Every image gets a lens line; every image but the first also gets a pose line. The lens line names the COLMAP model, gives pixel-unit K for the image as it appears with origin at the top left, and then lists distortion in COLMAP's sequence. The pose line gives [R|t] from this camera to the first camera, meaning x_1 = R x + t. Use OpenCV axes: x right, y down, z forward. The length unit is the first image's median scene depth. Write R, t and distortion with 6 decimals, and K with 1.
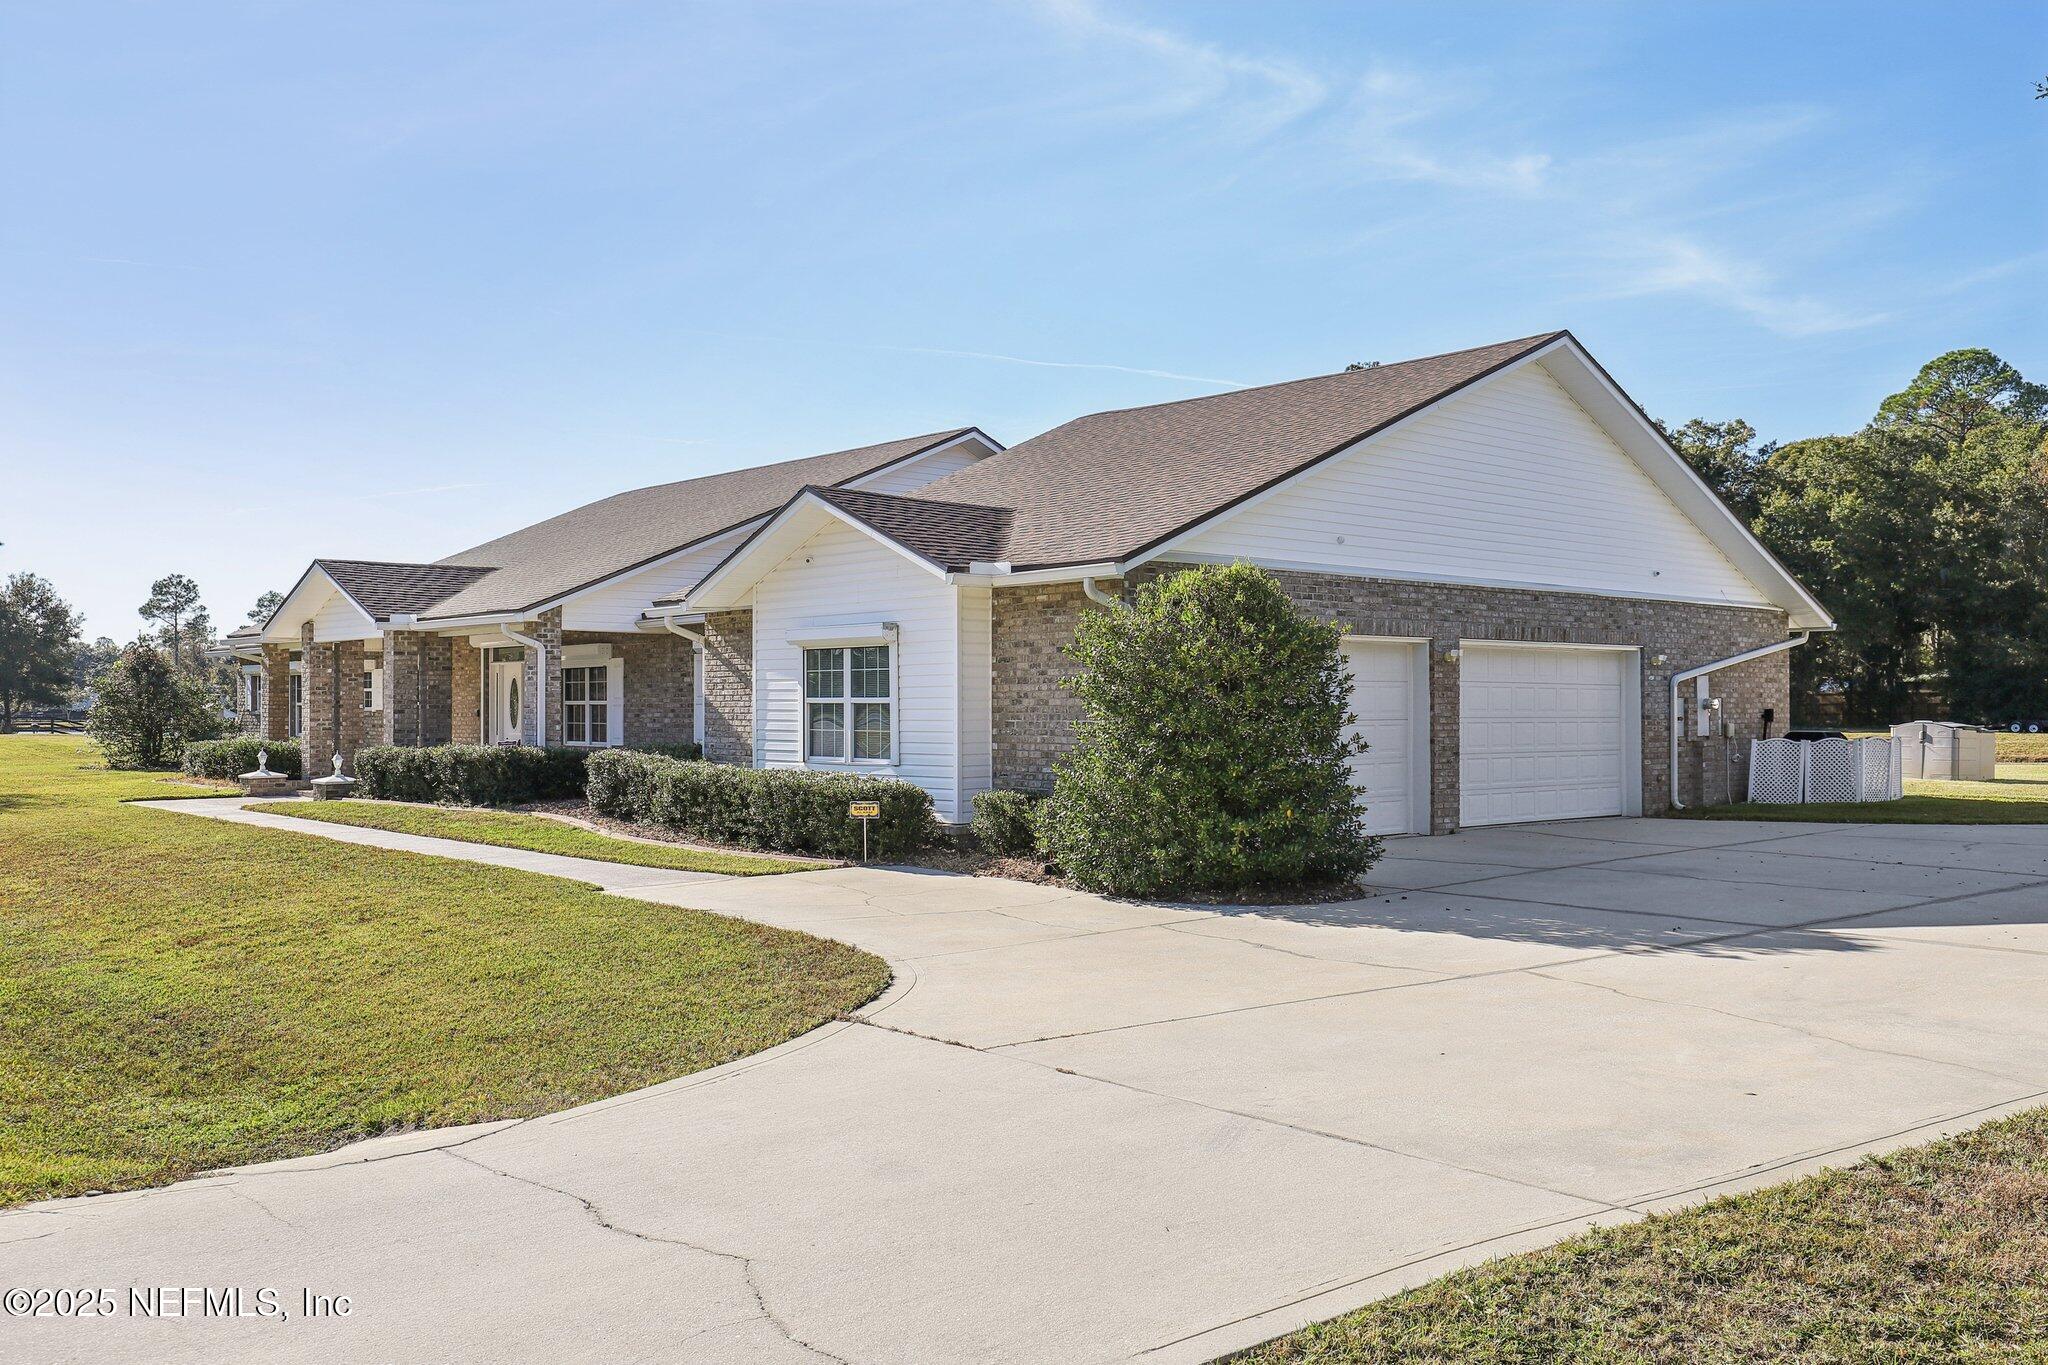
lens RADIAL K [[1715.2, 0, 1024.0], [0, 1715.2, 682.5], [0, 0, 1]] dist [0.003300, -0.000068]
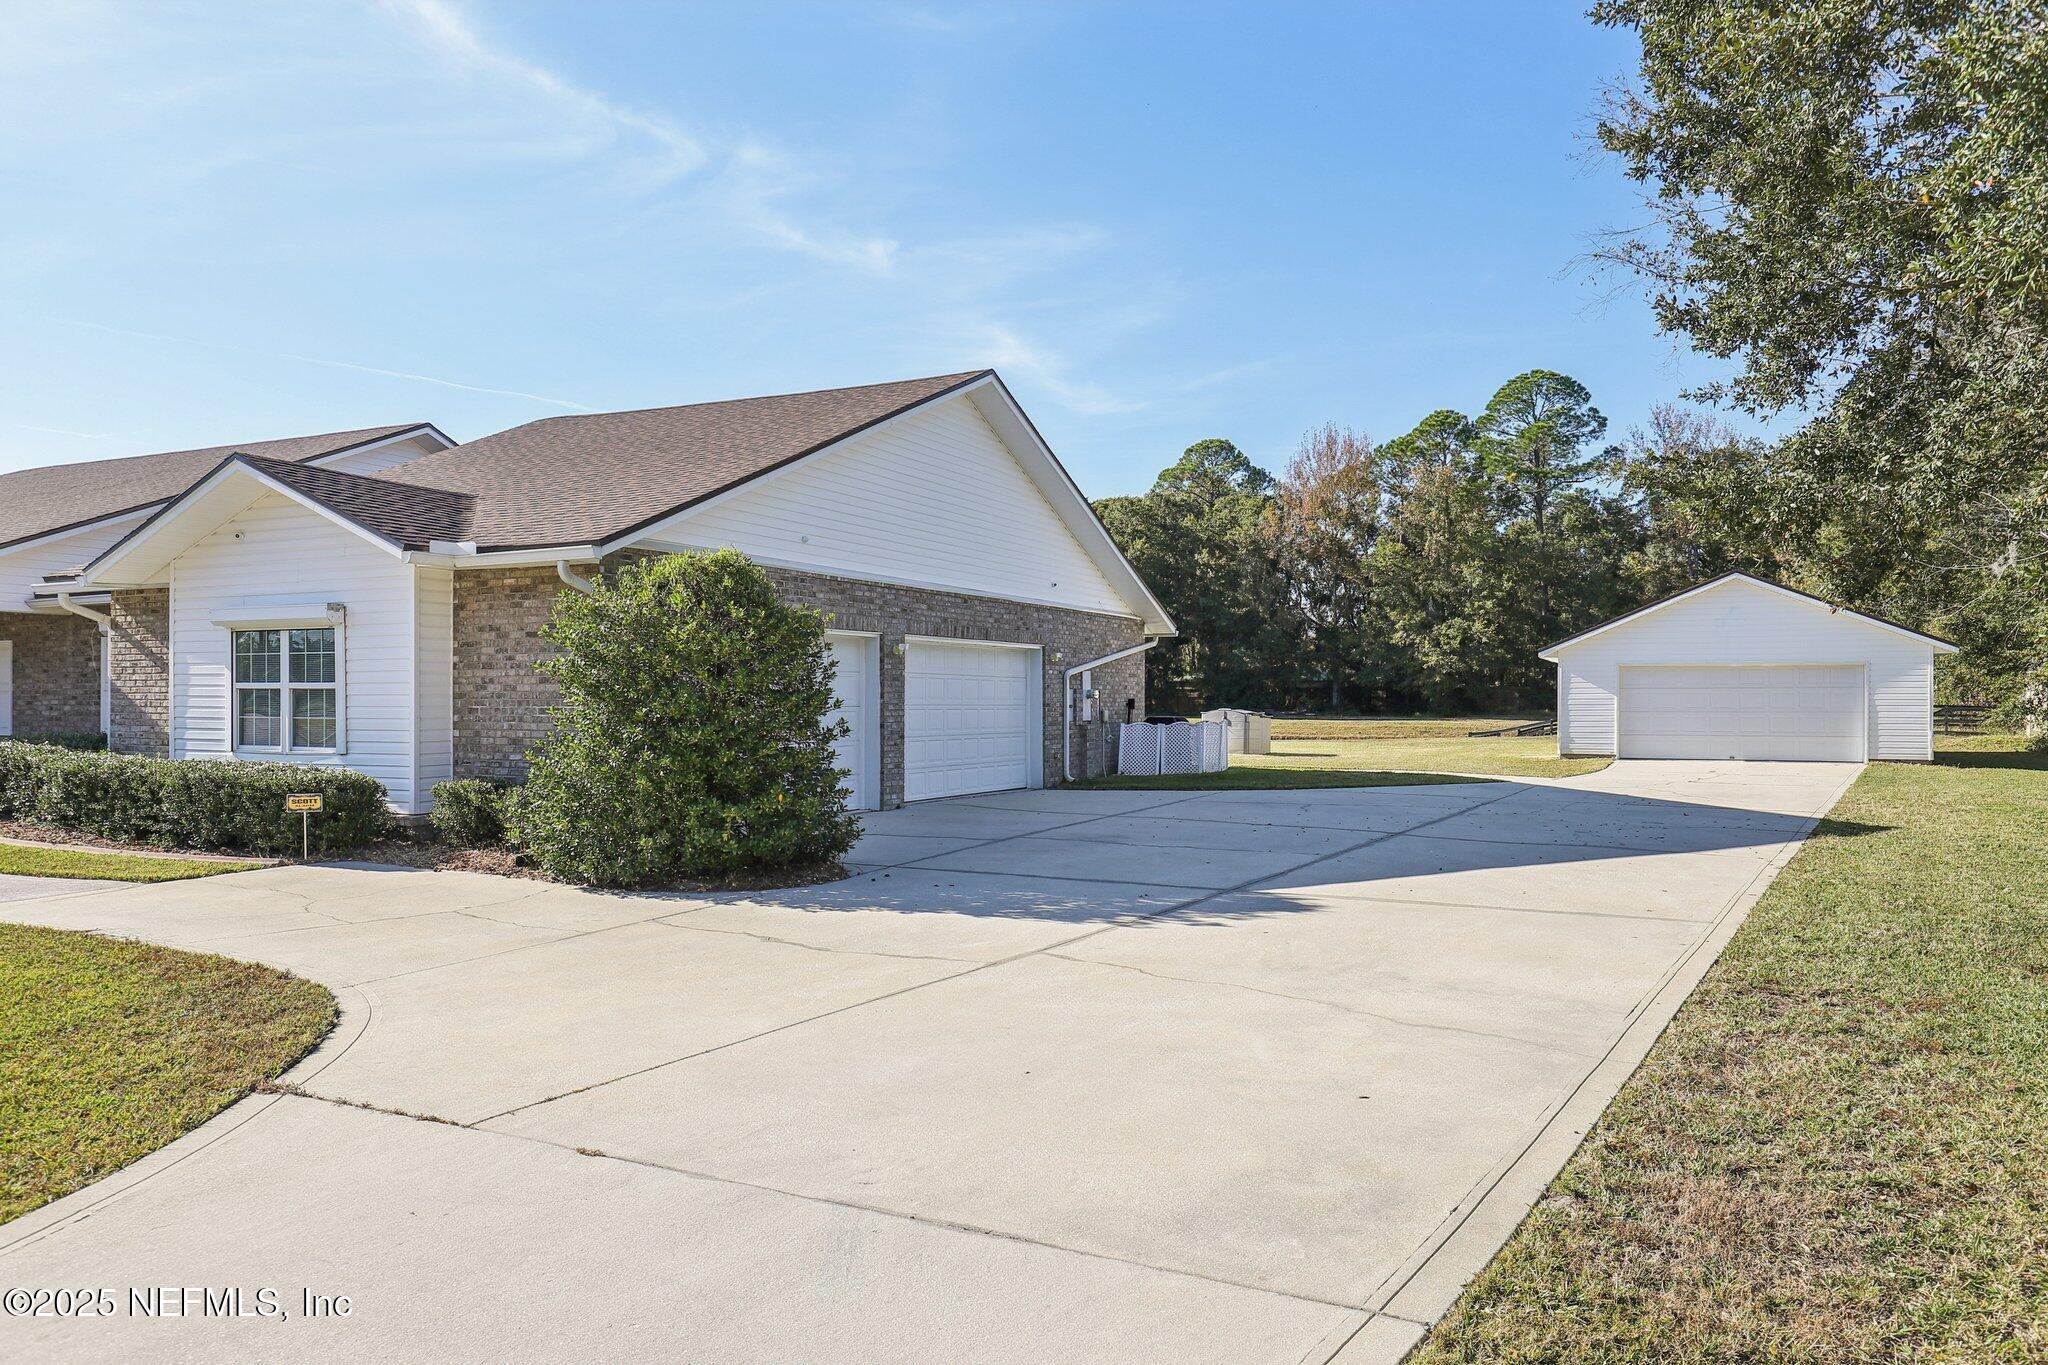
lens RADIAL K [[1396.0, 0, 1047.1], [0, 1396.0, 695.8], [0, 0, 1]] dist [0.001642, -0.000600]
pose [[0.923548, 0.003197, 0.383469, -0.010766], [-0.007647, 0.999920, 0.010080, 0.005192], [-0.383406, -0.012241, 0.923499, 0.134296]]
